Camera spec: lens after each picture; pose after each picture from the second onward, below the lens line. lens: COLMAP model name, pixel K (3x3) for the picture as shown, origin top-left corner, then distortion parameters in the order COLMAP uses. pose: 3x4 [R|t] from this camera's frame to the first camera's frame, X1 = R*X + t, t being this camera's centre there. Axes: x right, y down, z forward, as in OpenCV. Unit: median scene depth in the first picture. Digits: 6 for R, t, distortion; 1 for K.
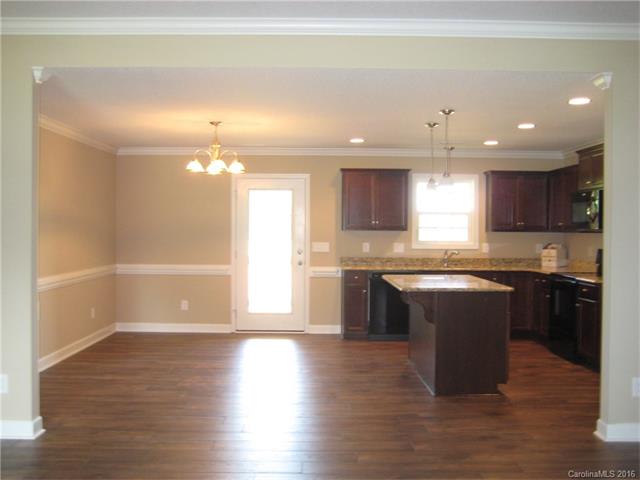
lens RADIAL K [[665.4, 0, 320.5], [0, 665.4, 239.1], [0, 0, 1]] dist [-0.096723, 0.000000]
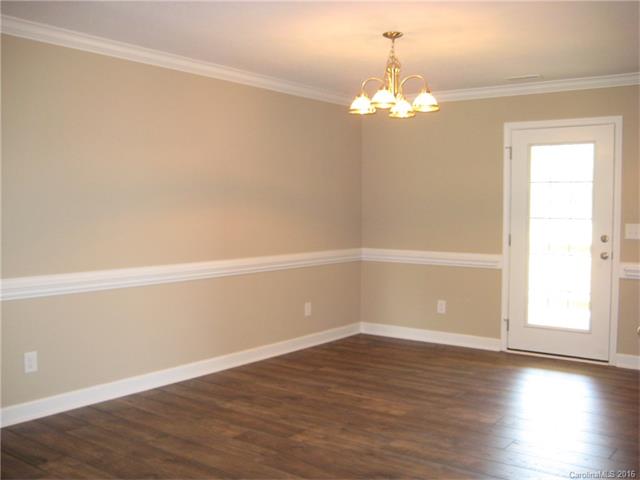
lens RADIAL K [[665.4, 0, 321.5], [0, 665.4, 241.2], [0, 0, 1]] dist [-0.096723, 0.000000]
pose [[0.794341, 0.028486, -0.606803, 0.135681], [-0.009626, 0.999365, 0.034313, 0.002679], [0.607395, -0.021415, 0.794111, 0.336209]]
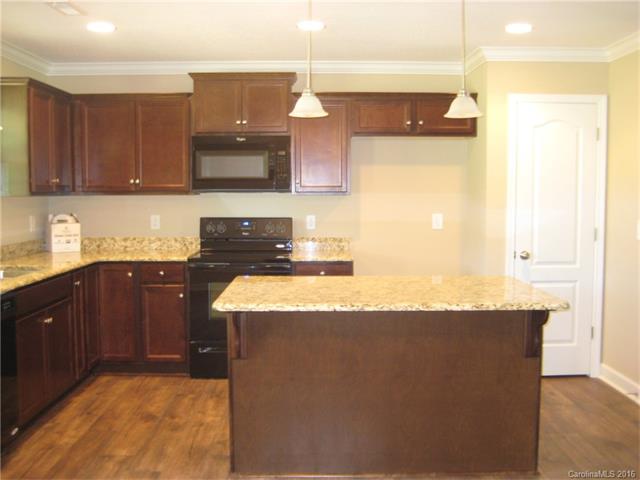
lens RADIAL K [[665.4, 0, 316.9], [0, 665.4, 241.3], [0, 0, 1]] dist [-0.096723, 0.000000]
pose [[0.010840, -0.080884, 0.996665, -0.248485], [0.013246, 0.996647, 0.080738, -0.013571], [-0.999854, 0.012327, 0.011875, 0.741343]]
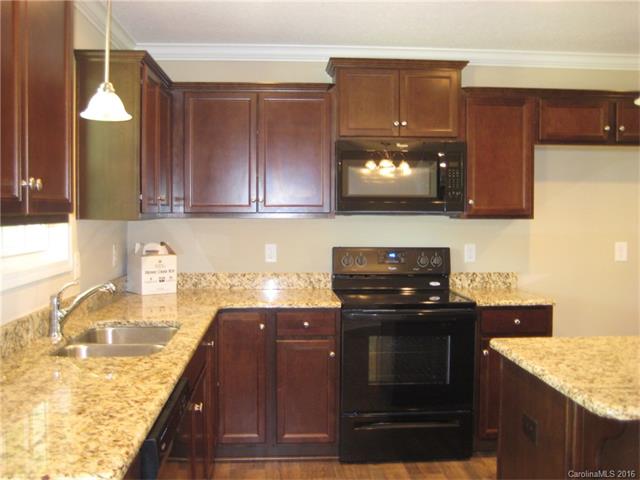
lens RADIAL K [[665.4, 0, 316.6], [0, 665.4, 239.5], [0, 0, 1]] dist [-0.096723, 0.000000]
pose [[-0.045416, -0.047926, 0.997818, -0.107732], [0.010617, 0.998769, 0.048455, -0.015930], [-0.998912, 0.012795, -0.044851, 0.888778]]
